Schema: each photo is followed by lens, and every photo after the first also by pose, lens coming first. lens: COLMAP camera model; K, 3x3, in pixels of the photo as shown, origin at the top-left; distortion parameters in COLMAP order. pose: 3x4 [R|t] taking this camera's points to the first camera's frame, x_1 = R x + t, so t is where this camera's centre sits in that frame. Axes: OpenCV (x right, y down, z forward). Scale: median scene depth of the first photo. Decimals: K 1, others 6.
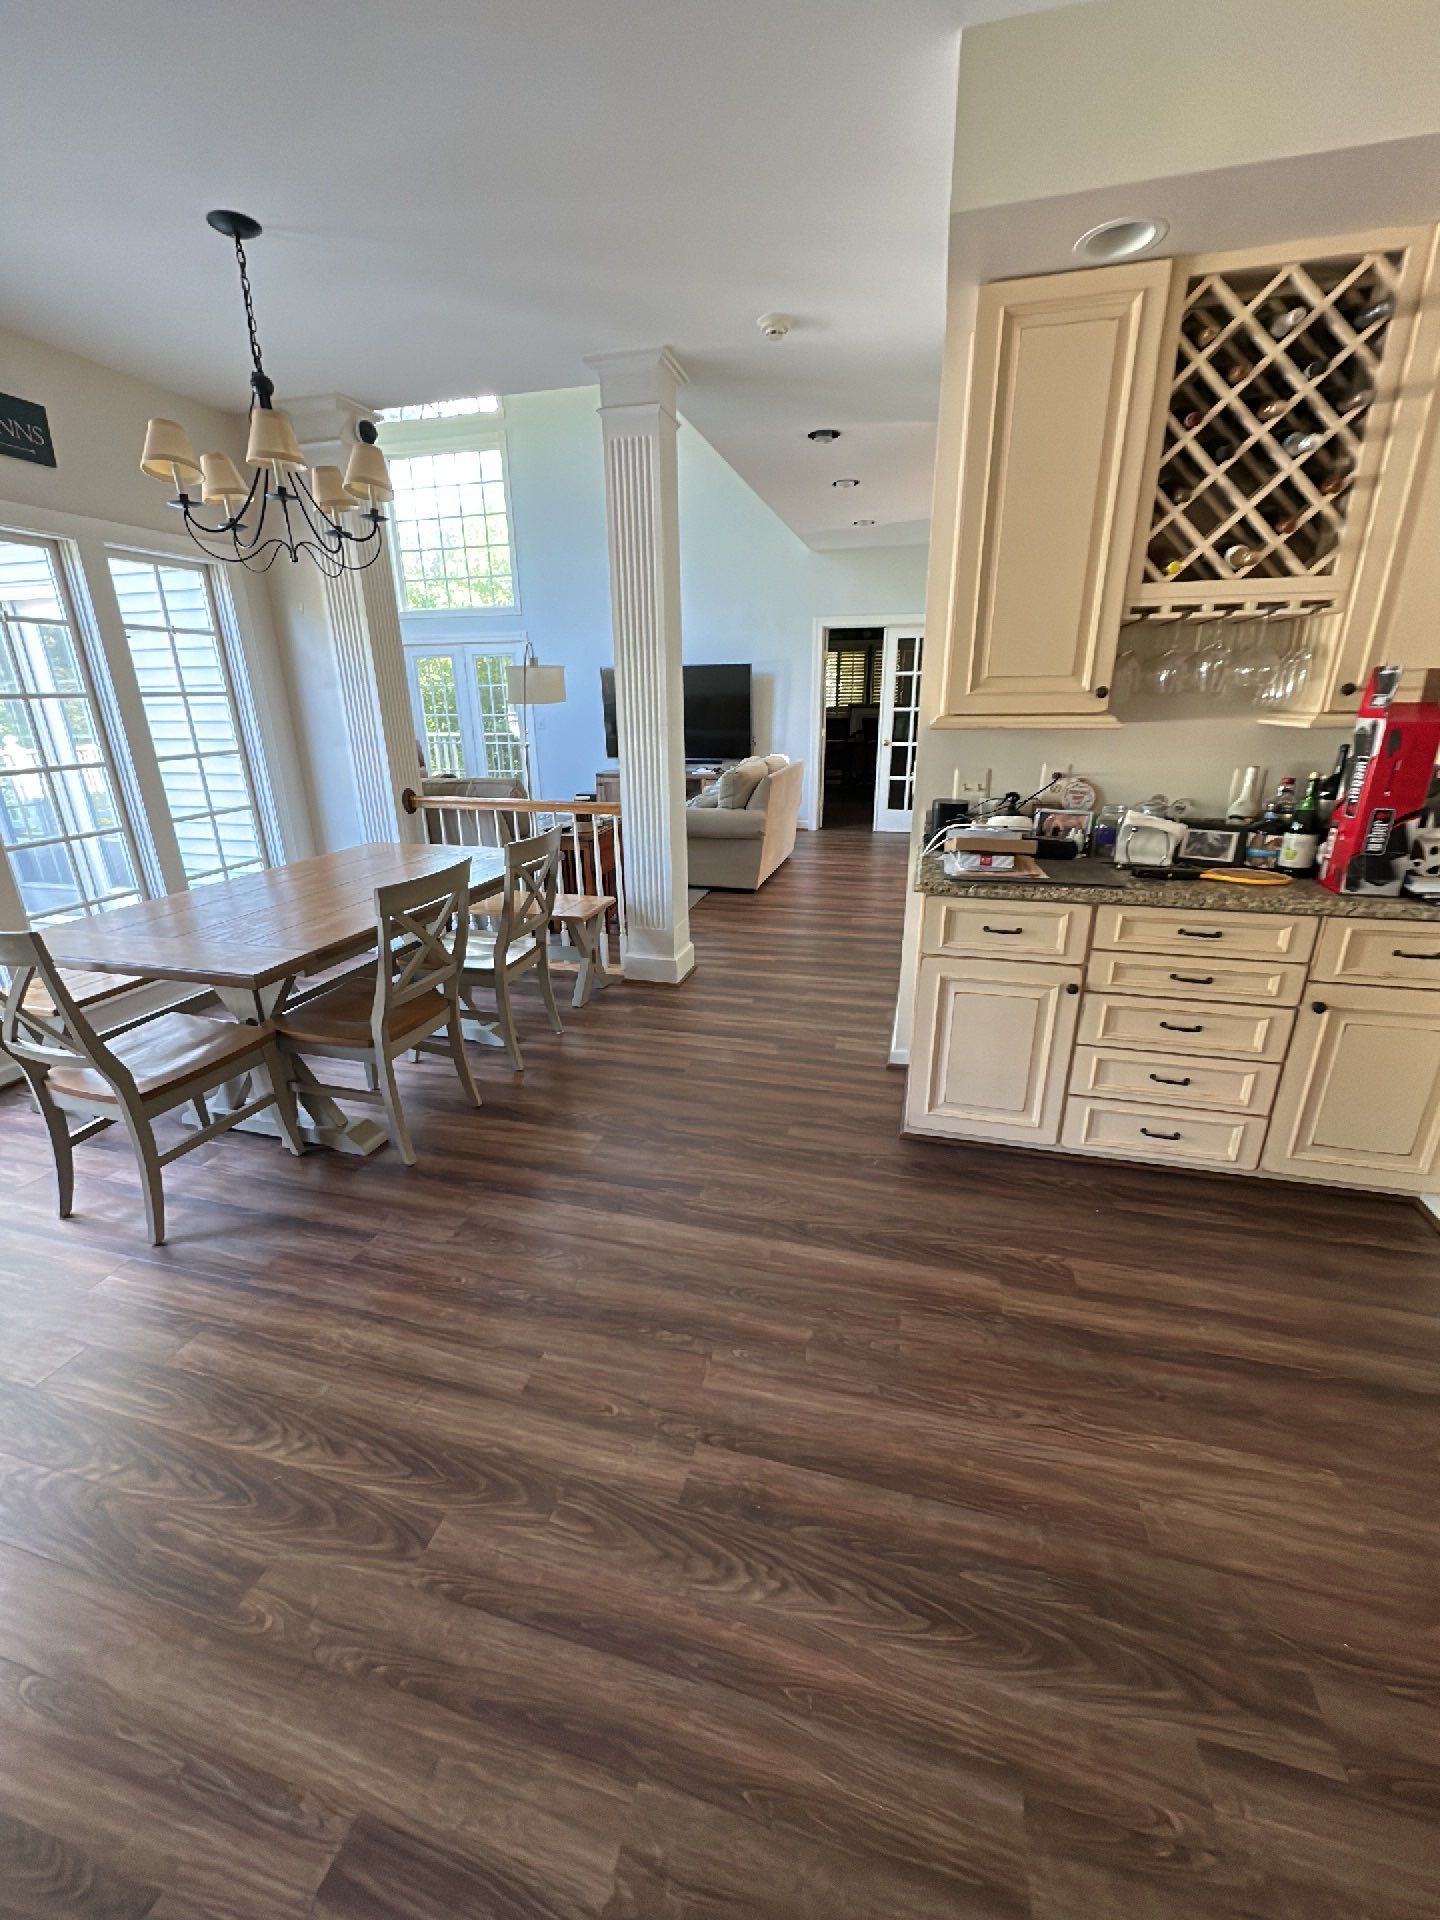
lens RADIAL K [[766.6, 0, 716.7], [0, 766.6, 957.9], [0, 0, 1]] dist [-0.000712, -0.000138]
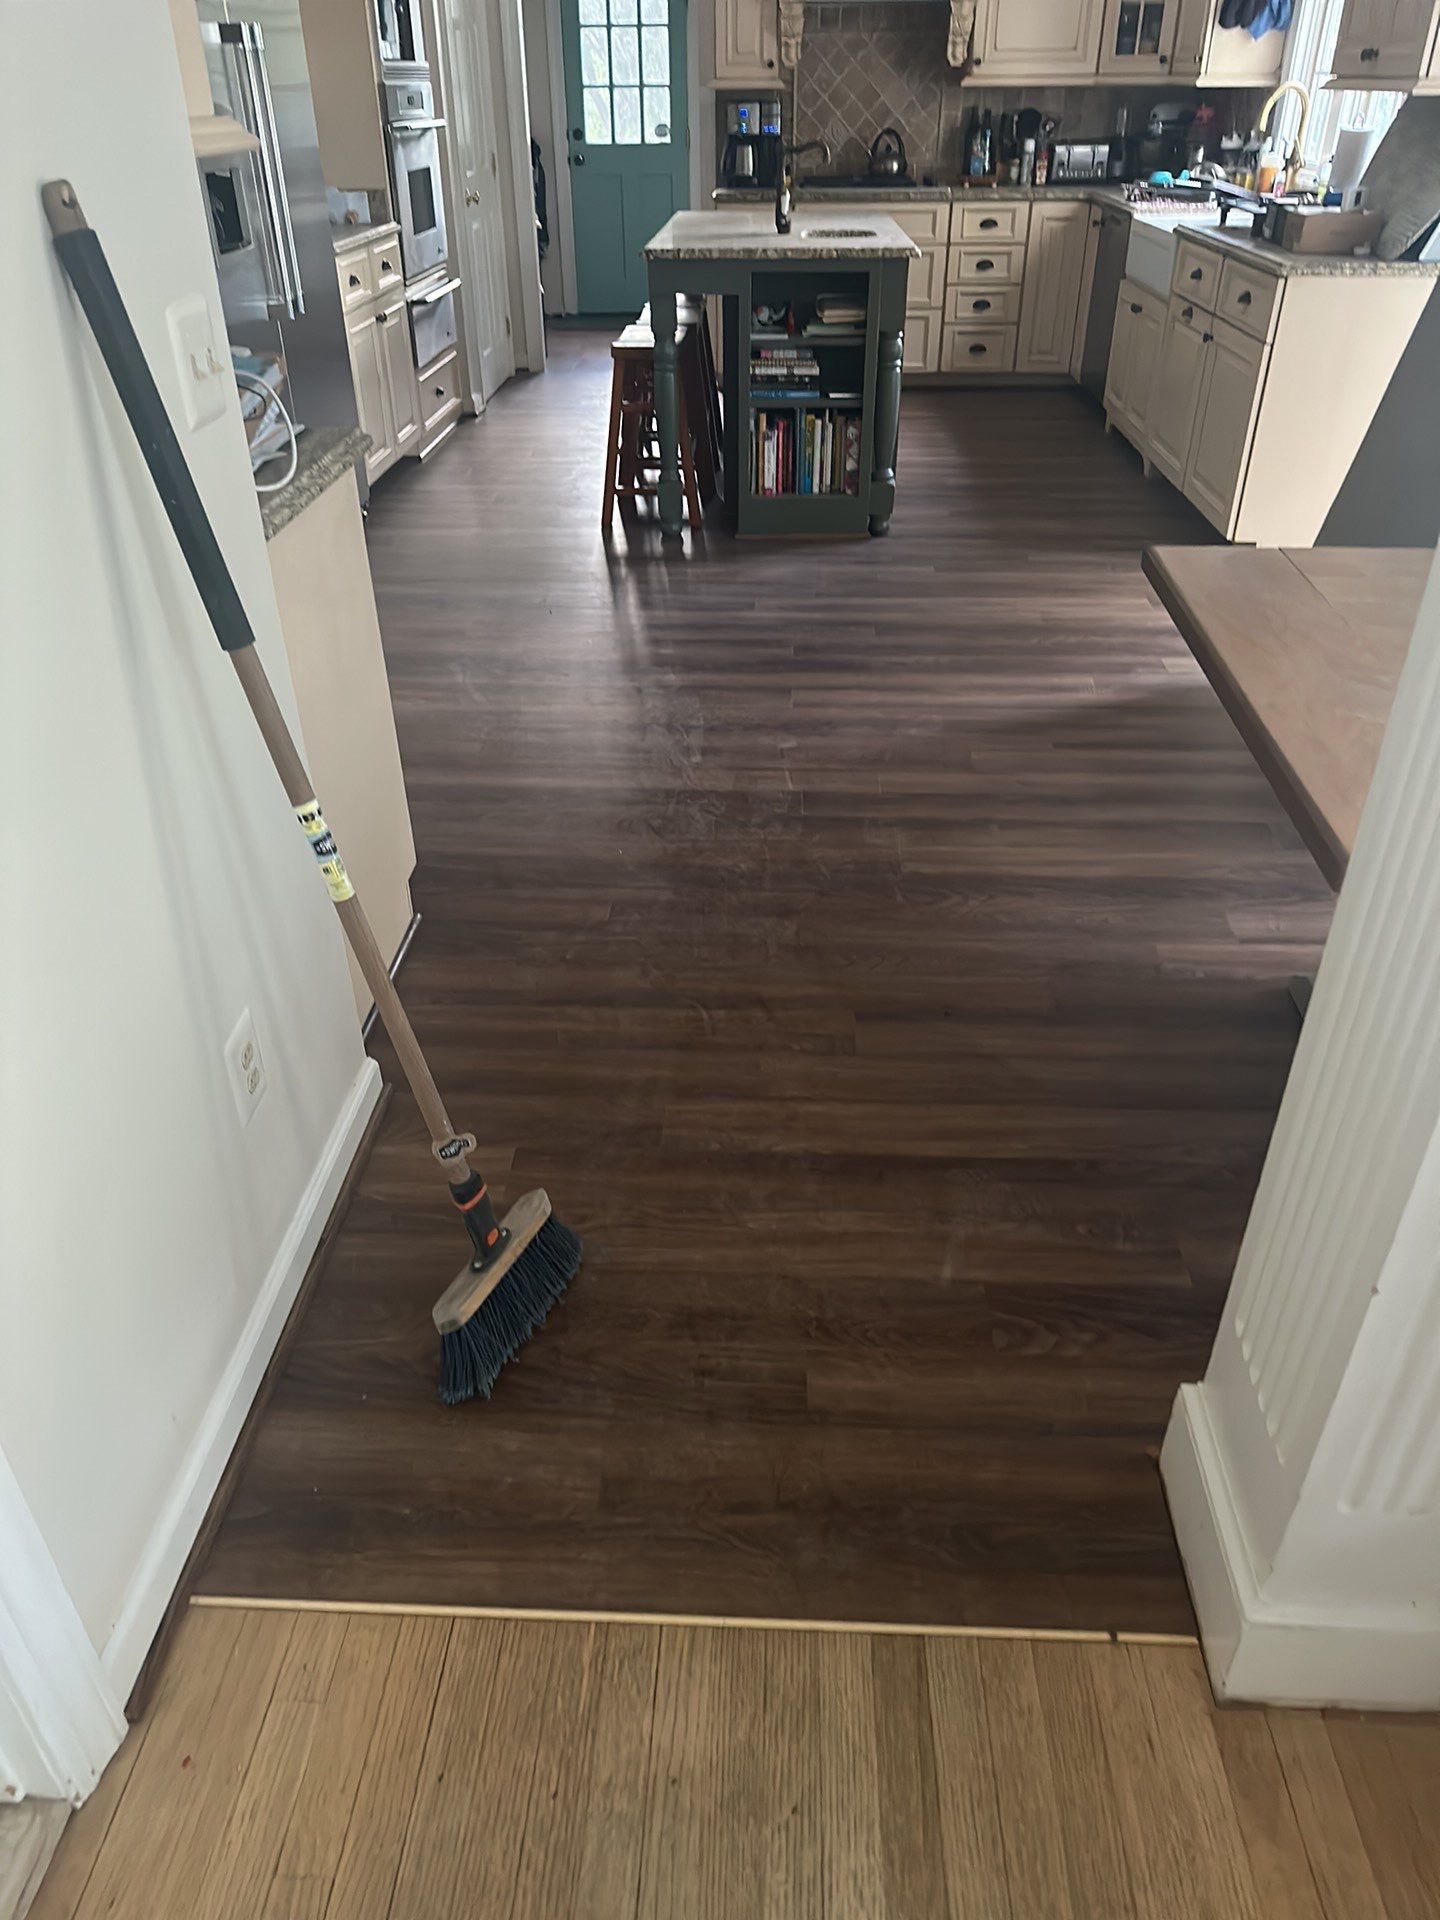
lens RADIAL K [[1349.3, 0, 721.7], [0, 1349.3, 968.1], [0, 0, 1]] dist [0.054939, -0.068168]
pose [[-0.974858, 0.133990, -0.178040, 0.137773], [-0.058676, 0.616444, 0.785209, -0.391430], [0.214962, 0.775914, -0.593084, 1.147204]]
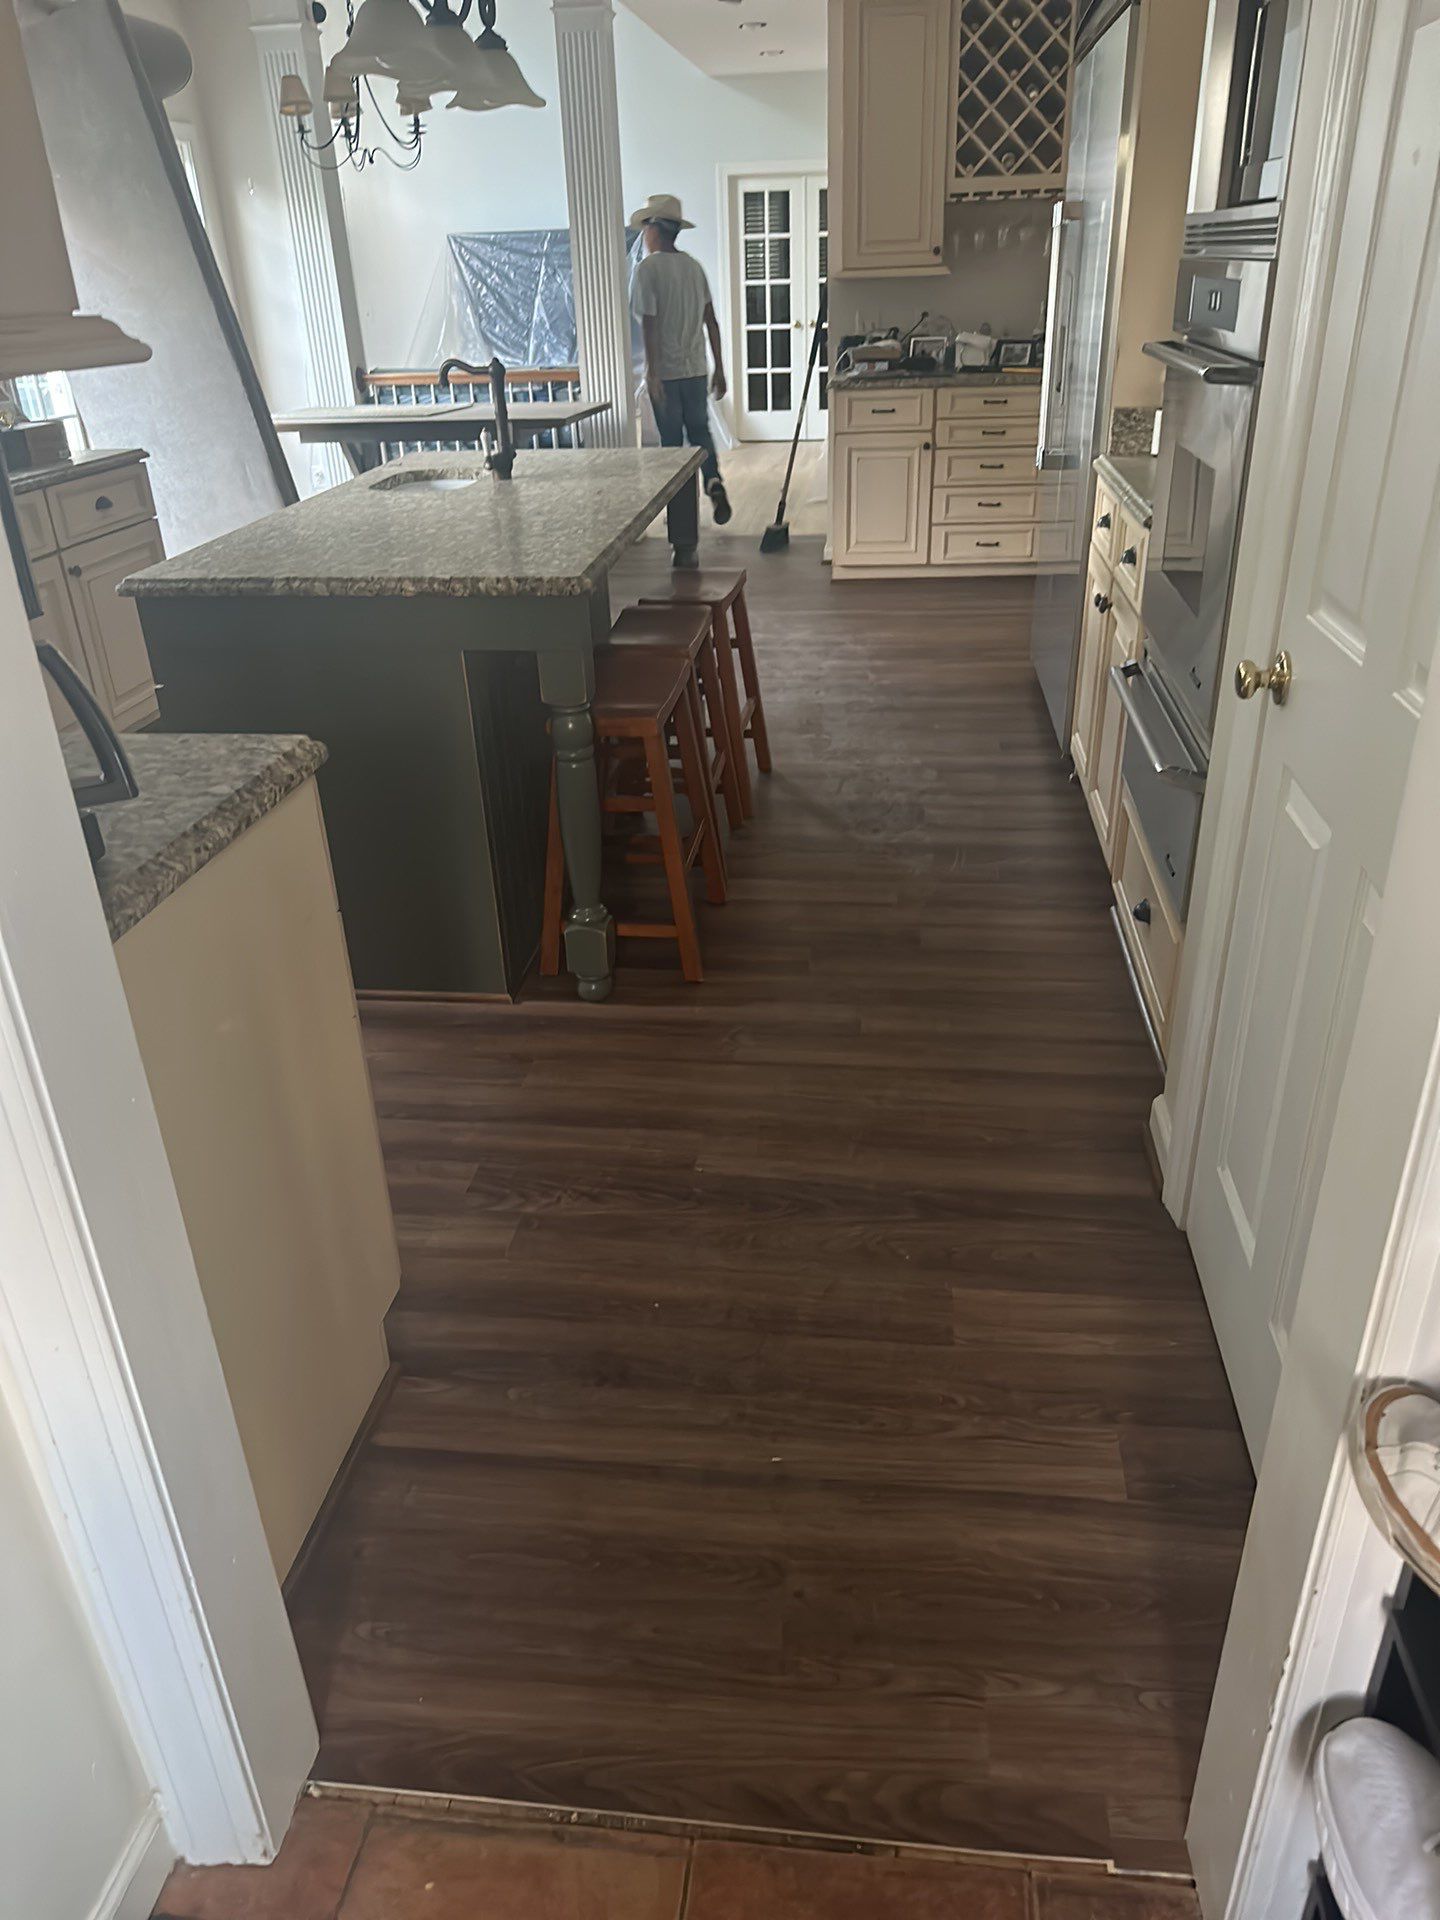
lens RADIAL K [[1349.3, 0, 721.7], [0, 1349.3, 968.1], [0, 0, 1]] dist [0.054939, -0.068168]
pose [[0.989298, -0.085569, 0.118186, -0.227044], [0.068139, 0.987176, 0.144364, 0.386679], [-0.129024, -0.134766, 0.982441, -1.086321]]
